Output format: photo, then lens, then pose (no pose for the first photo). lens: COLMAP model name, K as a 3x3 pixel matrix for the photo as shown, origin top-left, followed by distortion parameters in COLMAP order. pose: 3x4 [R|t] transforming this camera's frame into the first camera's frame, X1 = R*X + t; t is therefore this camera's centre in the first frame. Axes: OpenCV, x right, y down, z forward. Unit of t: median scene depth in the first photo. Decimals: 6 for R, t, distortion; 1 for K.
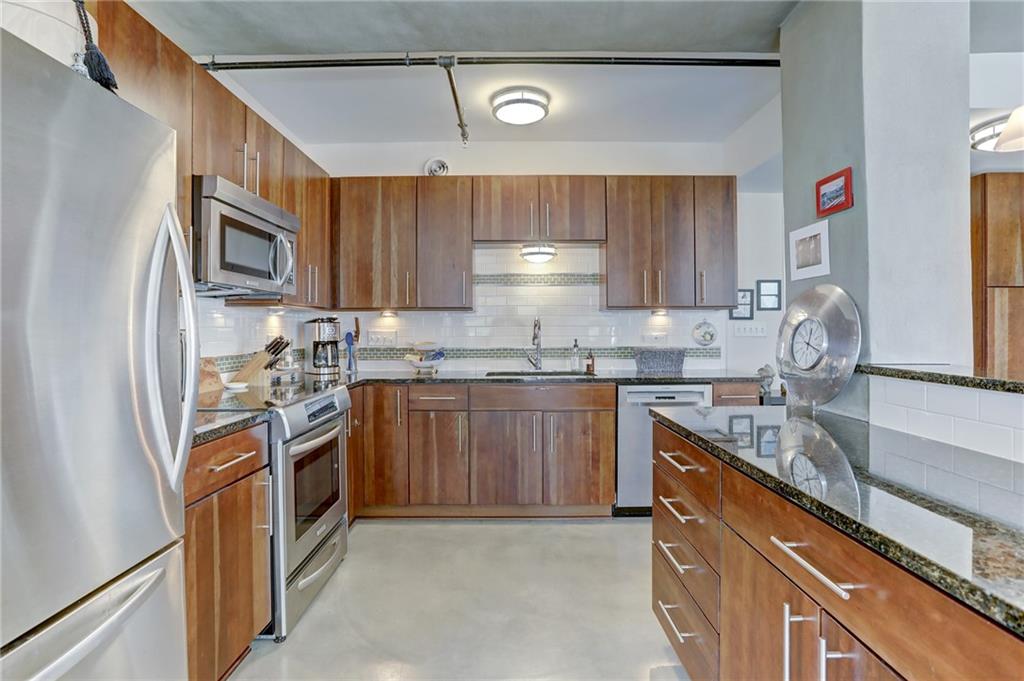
lens RADIAL K [[496.3, 0, 507.8], [0, 496.3, 326.2], [0, 0, 1]] dist [-0.045920, 0.023973]
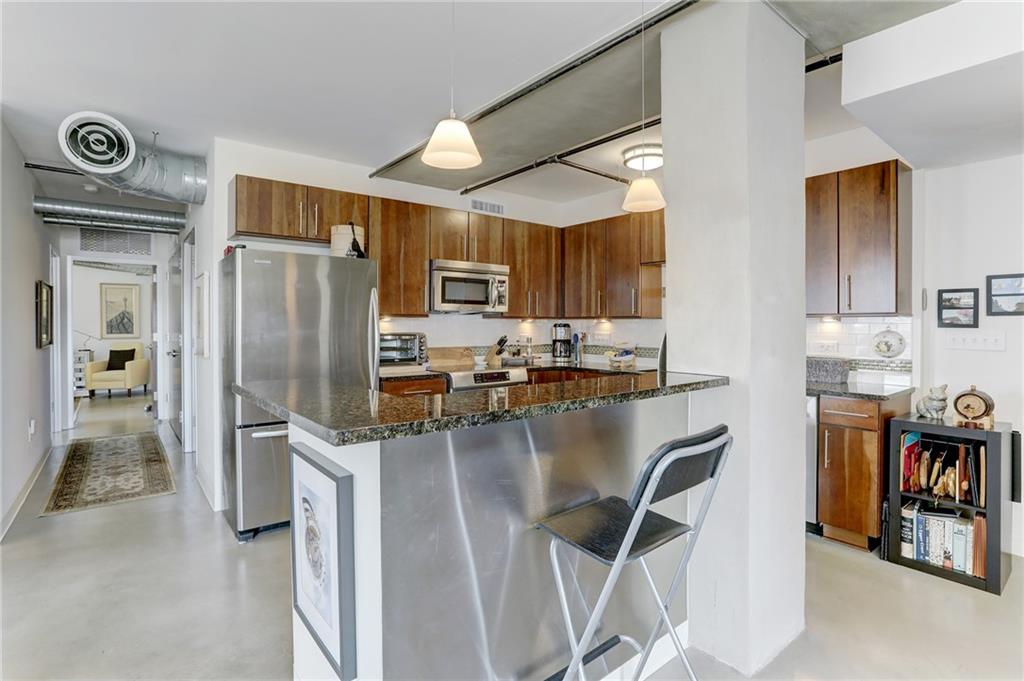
lens RADIAL K [[496.3, 0, 507.8], [0, 496.3, 326.2], [0, 0, 1]] dist [-0.045920, 0.023973]
pose [[0.629319, 0.008821, -0.777097, 0.694920], [-0.002268, 0.999952, 0.009514, -0.023558], [0.777144, -0.004224, 0.629309, -0.055094]]
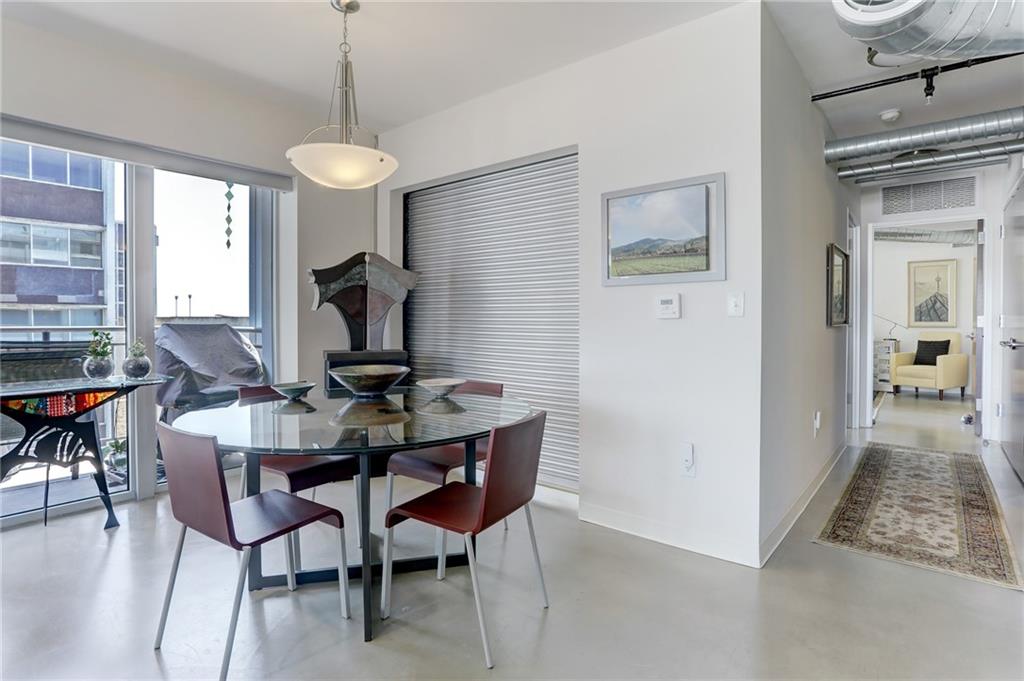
lens RADIAL K [[524.6, 0, 510.7], [0, 524.6, 325.4], [0, 0, 1]] dist [-0.047805, 0.026021]
pose [[-0.629495, 0.013820, -0.776881, 0.370596], [0.002477, 0.999872, 0.015779, 0.013337], [0.777000, 0.008009, -0.629449, -0.045053]]
